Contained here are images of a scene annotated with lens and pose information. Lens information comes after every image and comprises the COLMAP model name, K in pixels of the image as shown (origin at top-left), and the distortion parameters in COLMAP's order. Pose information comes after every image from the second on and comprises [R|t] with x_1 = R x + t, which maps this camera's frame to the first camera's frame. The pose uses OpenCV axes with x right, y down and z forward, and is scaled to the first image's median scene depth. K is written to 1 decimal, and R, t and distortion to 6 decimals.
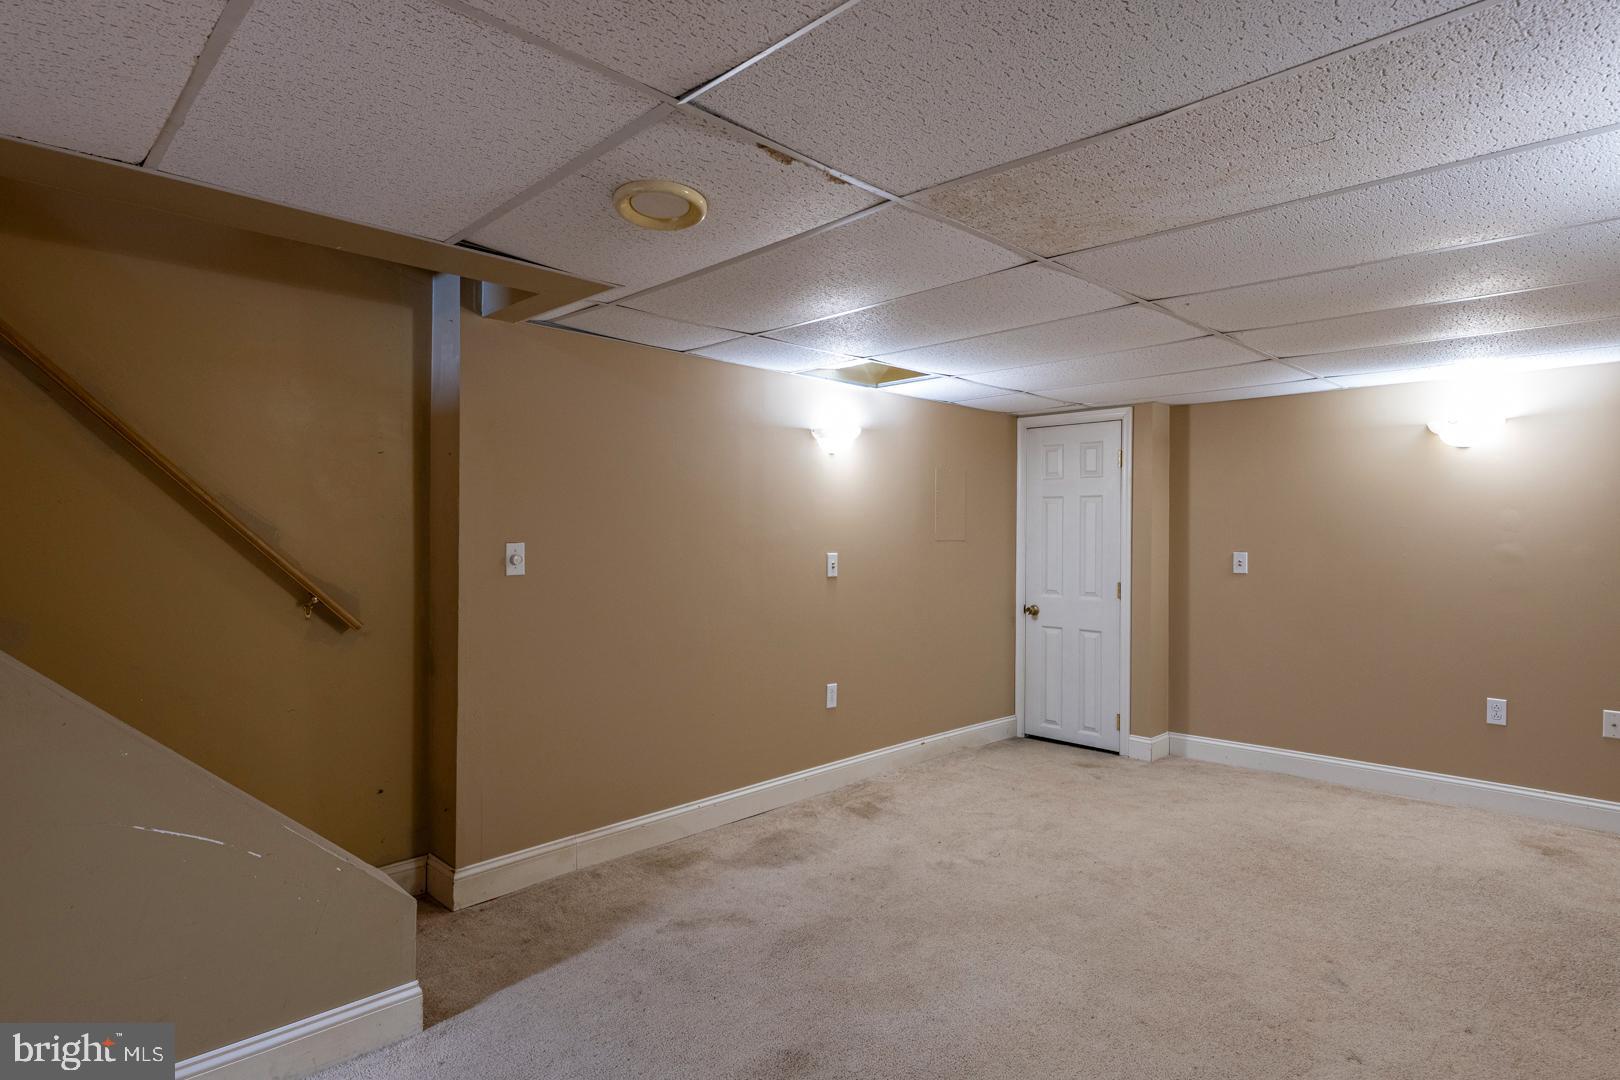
lens RADIAL K [[862.8, 0, 810.0], [0, 862.8, 540.0], [0, 0, 1]] dist [0.024925, 0.000100]
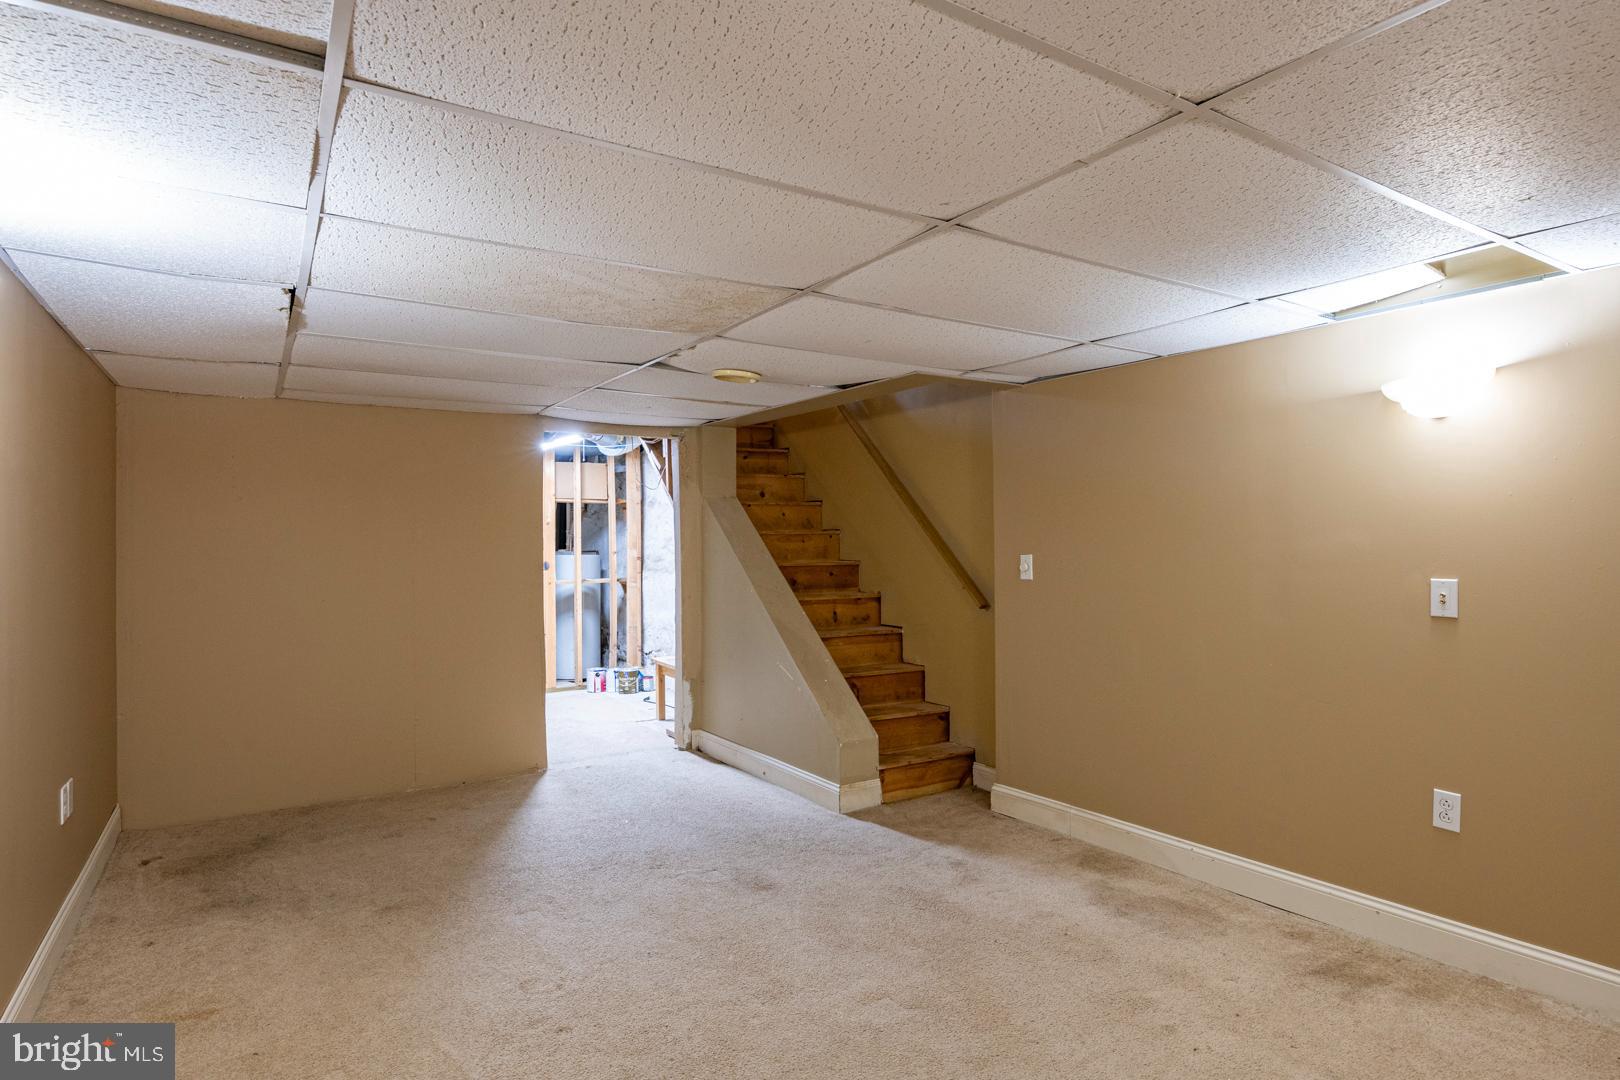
lens RADIAL K [[862.8, 0, 810.0], [0, 862.8, 540.0], [0, 0, 1]] dist [0.024925, 0.000100]
pose [[-0.197340, -0.008652, -0.980297, 0.947431], [-0.004166, 0.999959, -0.007987, -0.007413], [0.980326, 0.002508, -0.197368, 0.881590]]
